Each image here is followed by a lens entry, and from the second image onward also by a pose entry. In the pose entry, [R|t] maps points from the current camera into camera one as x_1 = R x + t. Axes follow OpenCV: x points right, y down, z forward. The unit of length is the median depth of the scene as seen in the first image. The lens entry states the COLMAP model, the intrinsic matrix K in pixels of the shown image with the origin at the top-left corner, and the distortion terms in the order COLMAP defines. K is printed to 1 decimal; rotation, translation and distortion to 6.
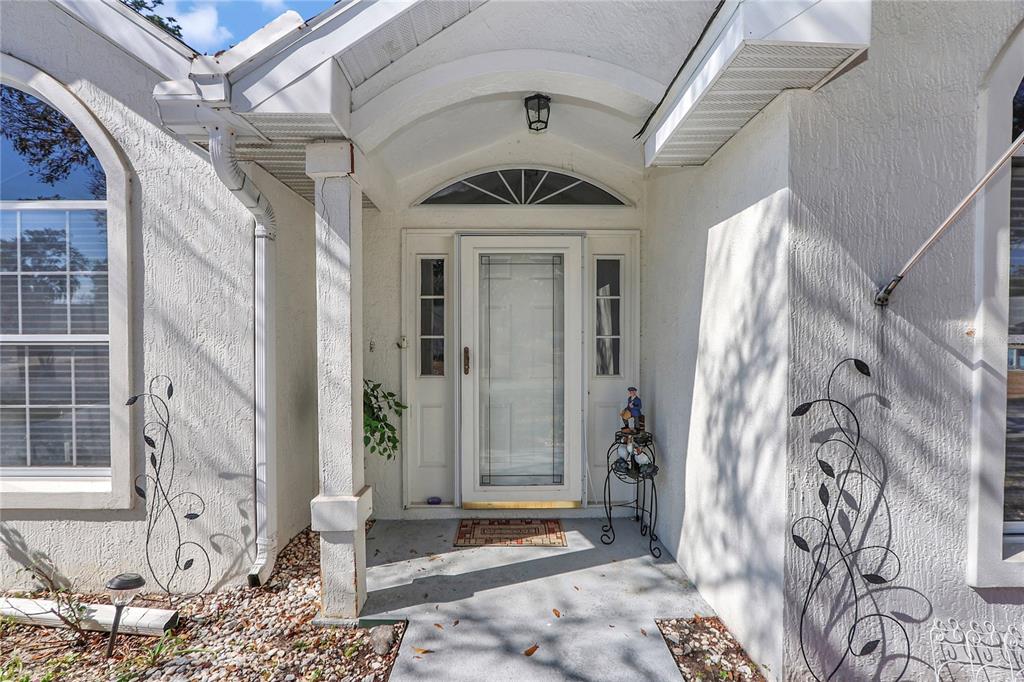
lens RADIAL K [[473.8, 0, 513.9], [0, 473.8, 339.8], [0, 0, 1]] dist [-0.015353, 0.001093]
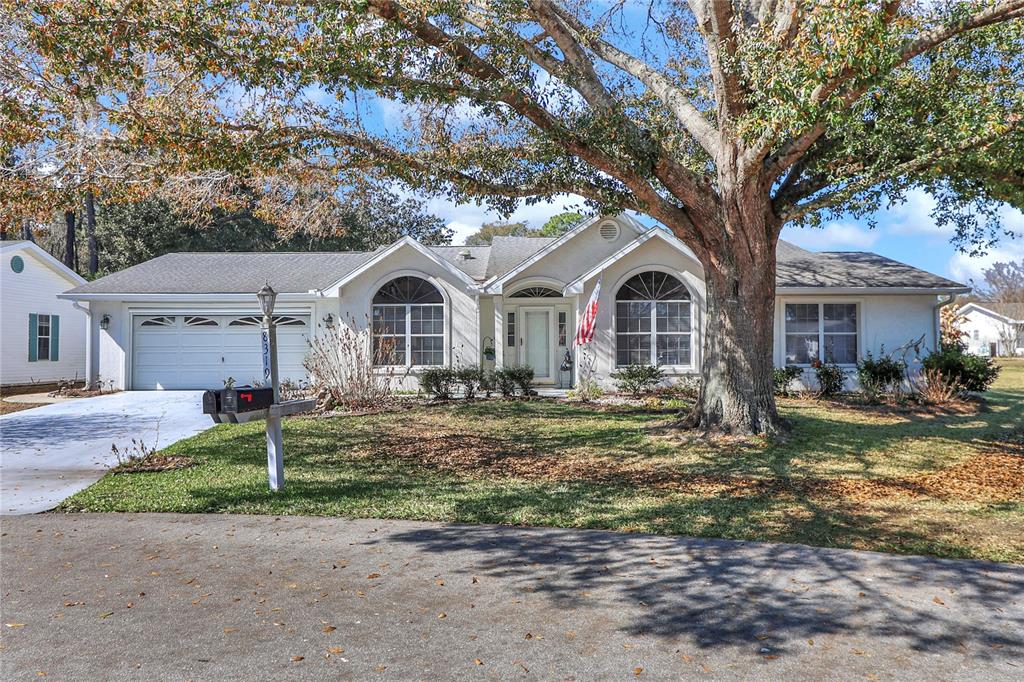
lens RADIAL K [[473.8, 0, 513.8], [0, 473.8, 343.8], [0, 0, 1]] dist [-0.015353, 0.001093]
pose [[0.998609, -0.006679, -0.052298, 0.030092], [0.005521, 0.999737, -0.022253, 0.154563], [0.052433, 0.021934, 0.998384, -2.859284]]
